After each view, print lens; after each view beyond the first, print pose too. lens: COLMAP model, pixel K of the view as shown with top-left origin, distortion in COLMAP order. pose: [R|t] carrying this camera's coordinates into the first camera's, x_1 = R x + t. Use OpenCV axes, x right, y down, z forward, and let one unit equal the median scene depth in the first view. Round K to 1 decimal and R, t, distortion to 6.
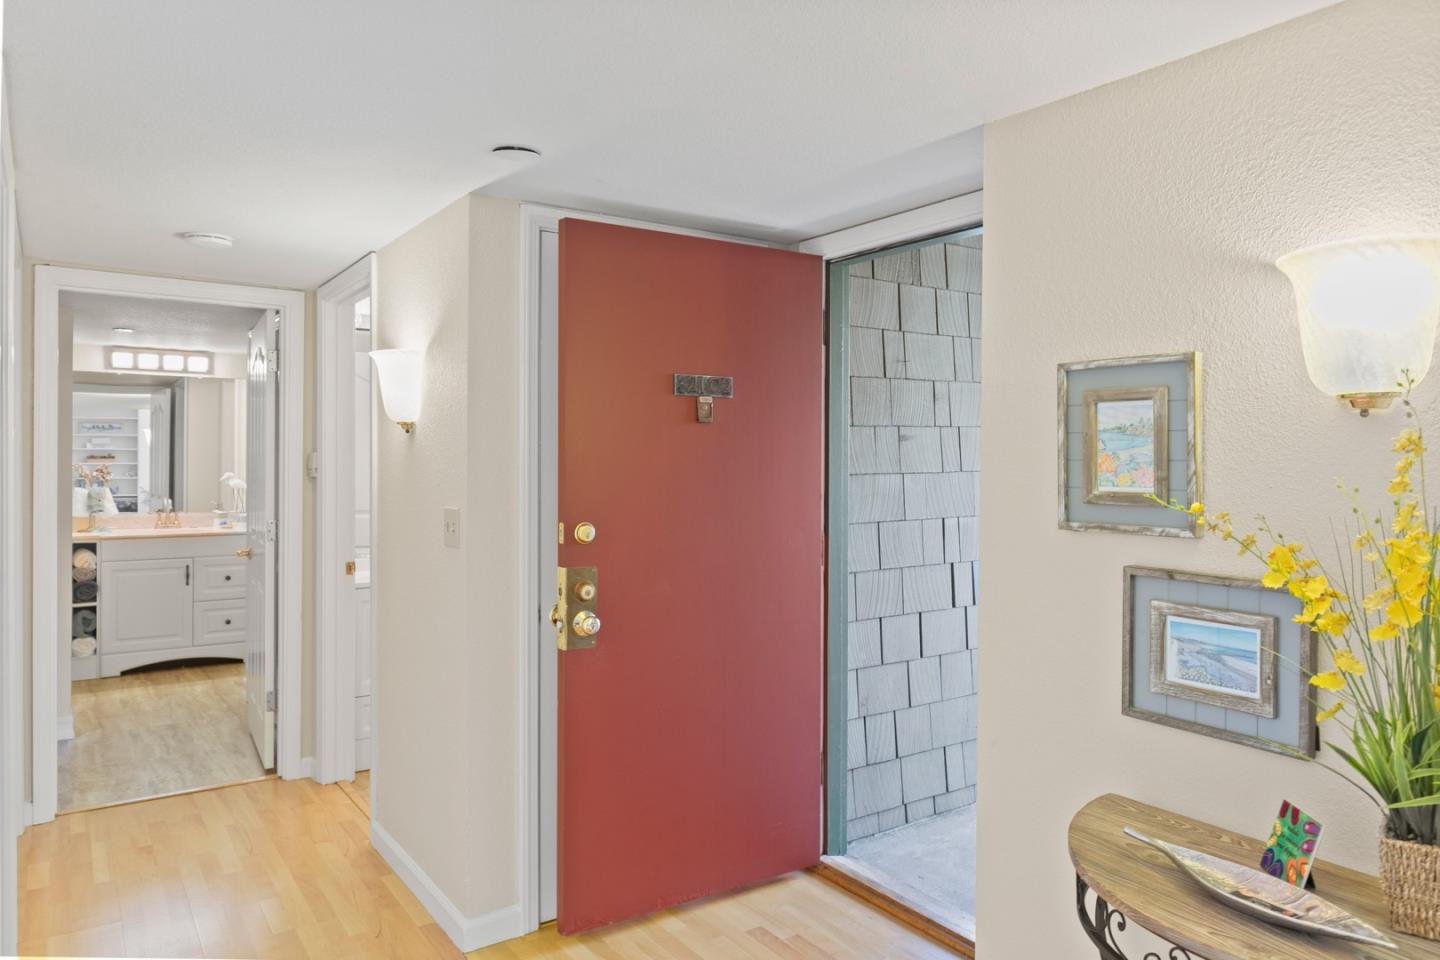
lens RADIAL K [[963.2, 0, 749.6], [0, 963.2, 474.3], [0, 0, 1]] dist [0.005172, 0.001460]
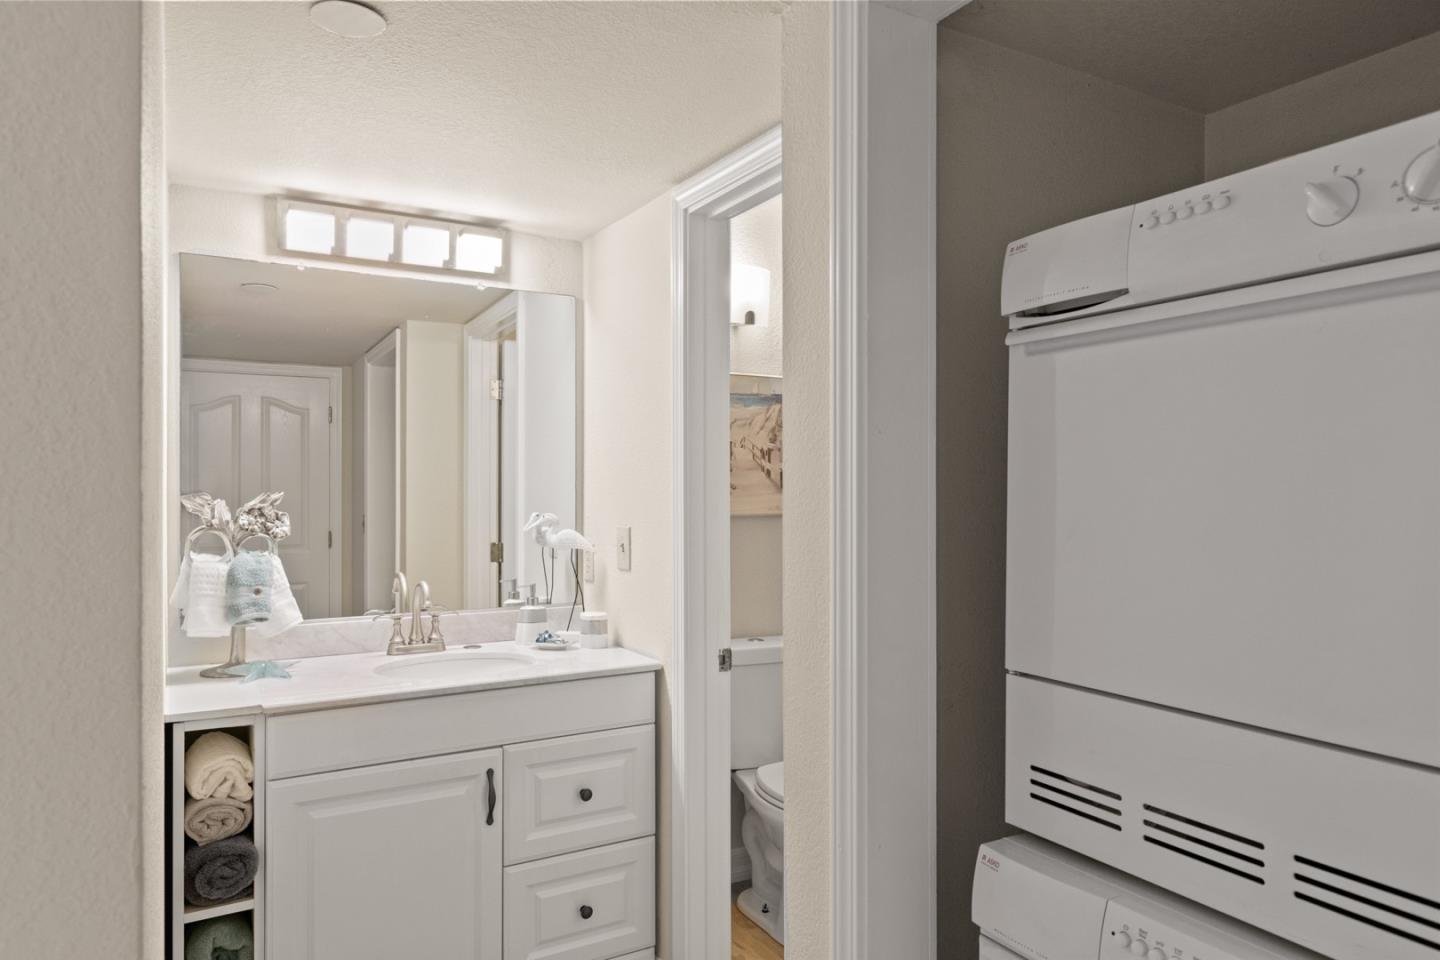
lens RADIAL K [[807.9, 0, 717.5], [0, 807.9, 504.0], [0, 0, 1]] dist [0.000062, -0.000388]
pose [[0.998542, -0.004795, -0.053763, -0.479231], [0.004756, 0.999988, -0.000846, -0.005580], [0.053766, 0.000589, 0.998553, 0.698836]]
